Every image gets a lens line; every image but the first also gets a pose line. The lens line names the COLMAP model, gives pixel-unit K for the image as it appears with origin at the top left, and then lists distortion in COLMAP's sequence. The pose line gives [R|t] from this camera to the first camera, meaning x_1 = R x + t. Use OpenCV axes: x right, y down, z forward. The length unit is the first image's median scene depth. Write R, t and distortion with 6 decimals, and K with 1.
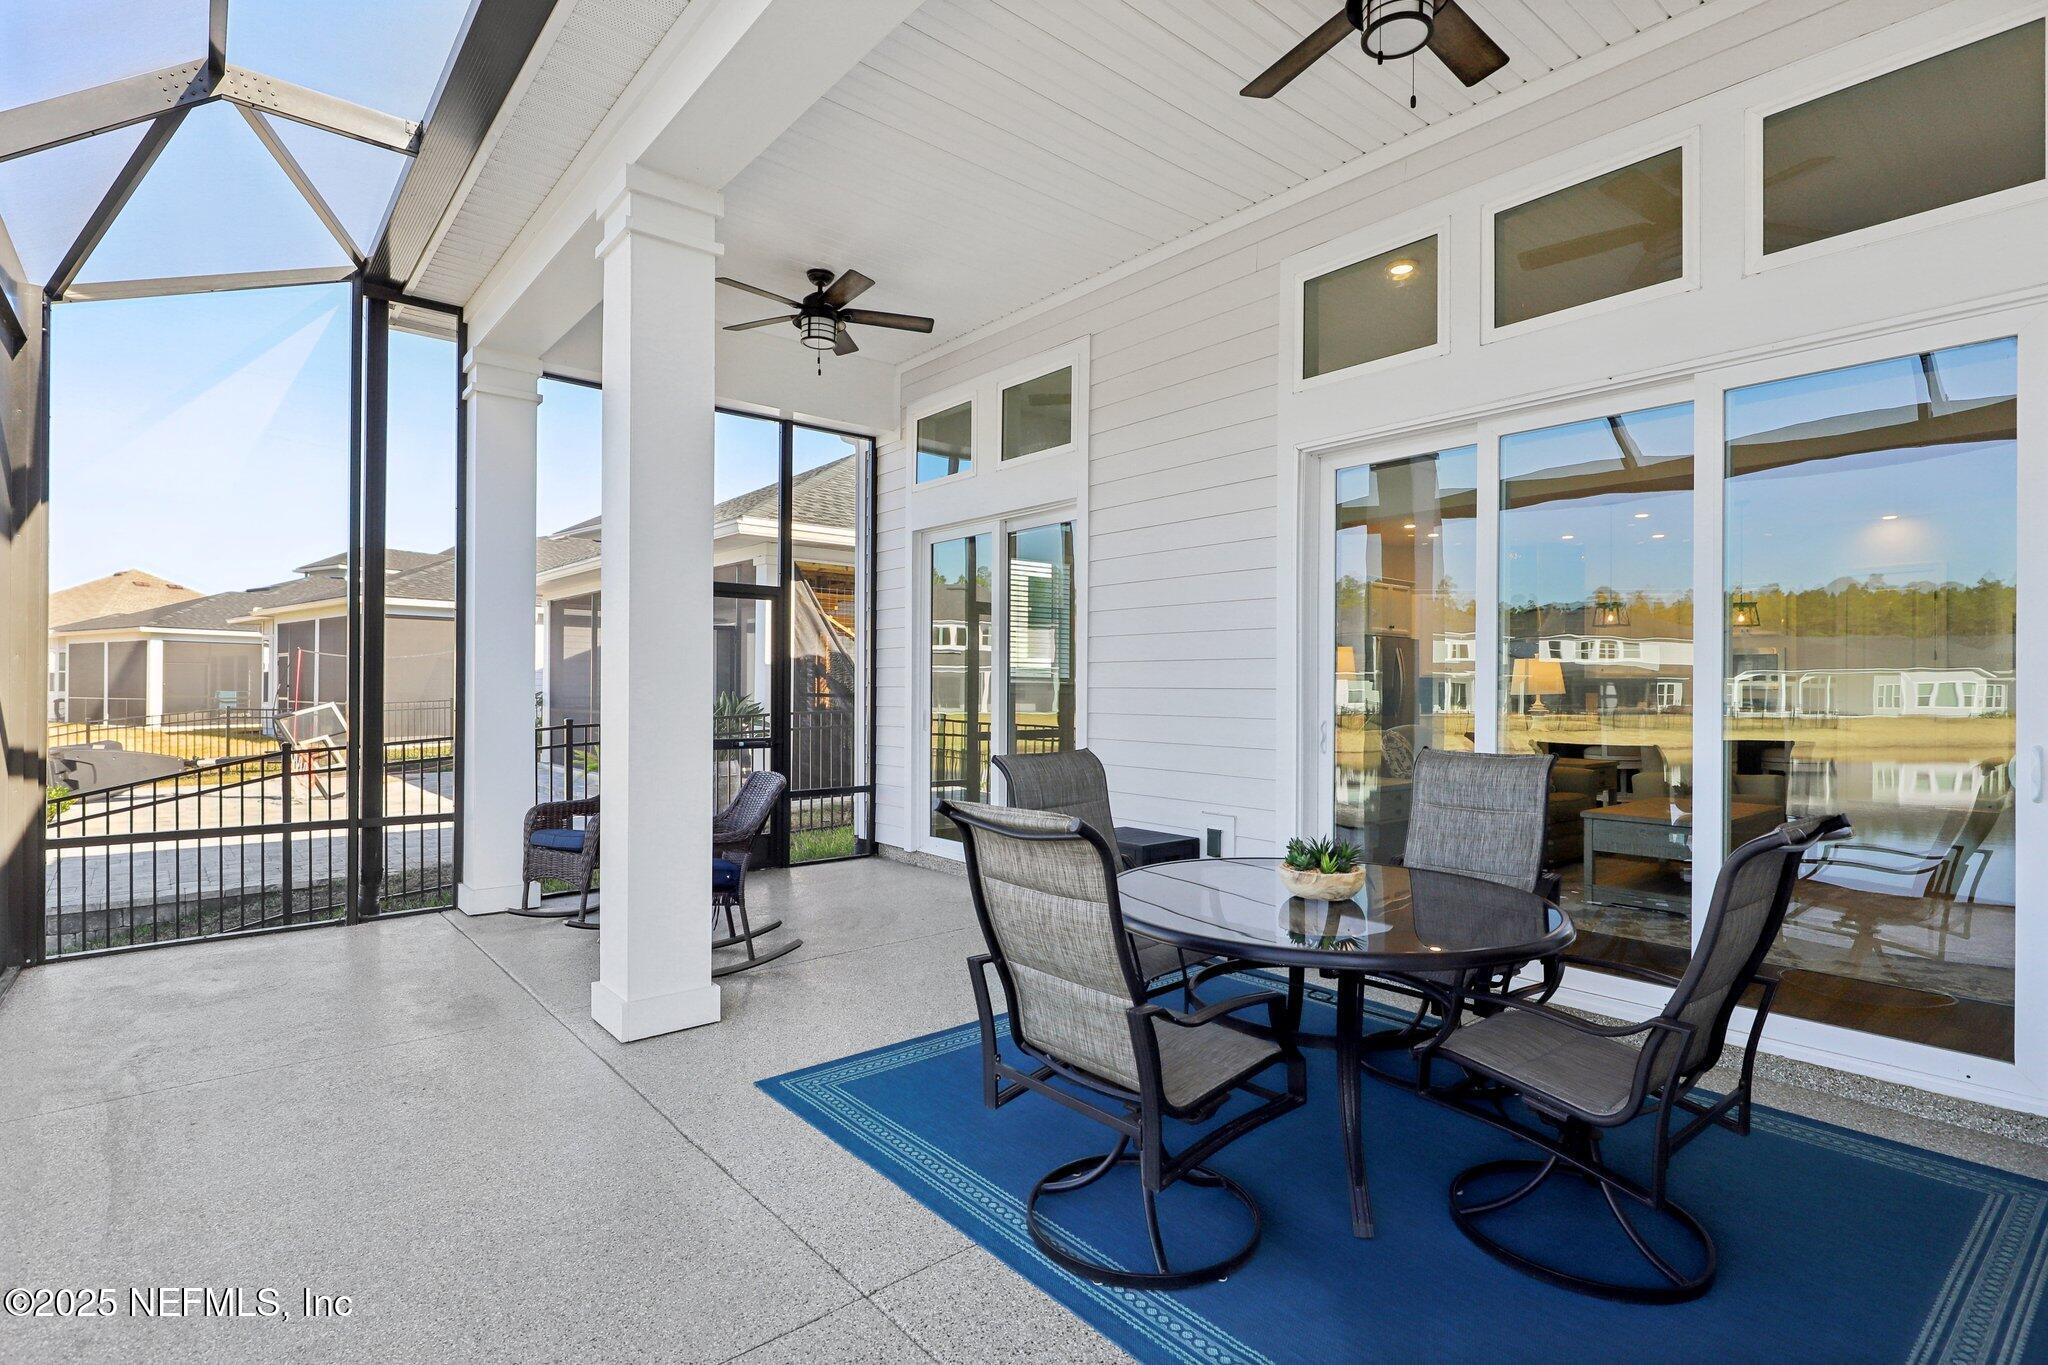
lens RADIAL K [[997.2, 0, 1020.2], [0, 997.2, 689.2], [0, 0, 1]] dist [-0.002888, 0.000150]
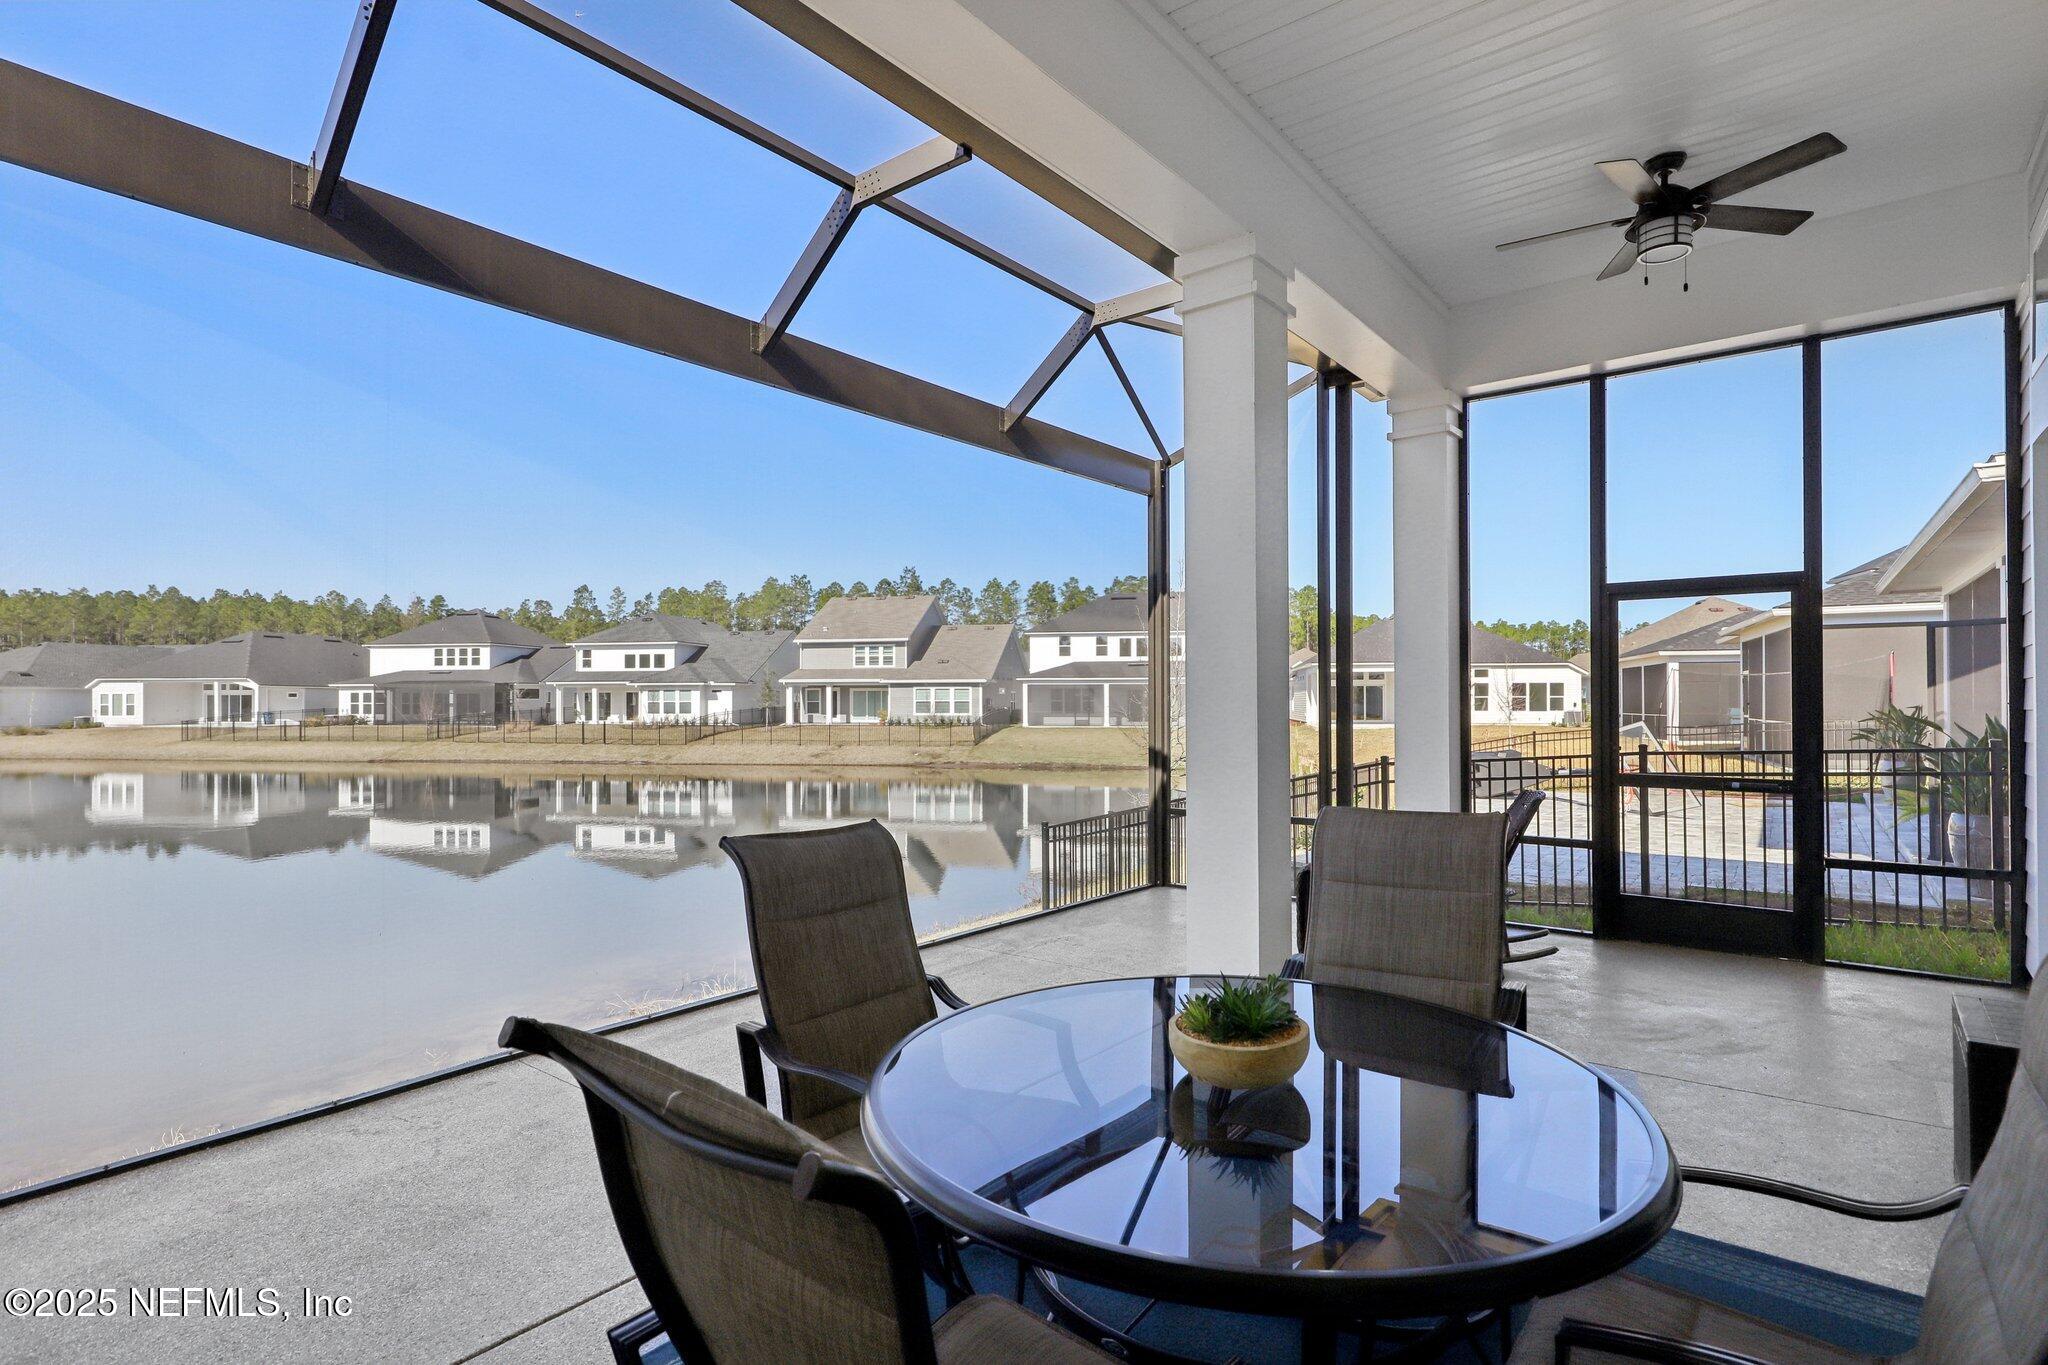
lens RADIAL K [[997.2, 0, 1020.2], [0, 997.2, 689.2], [0, 0, 1]] dist [-0.002888, 0.000150]
pose [[0.202855, -0.014153, -0.979107, 0.331305], [-0.003438, 0.999879, -0.015166, 0.001041], [0.979203, 0.006443, 0.202781, 0.271534]]
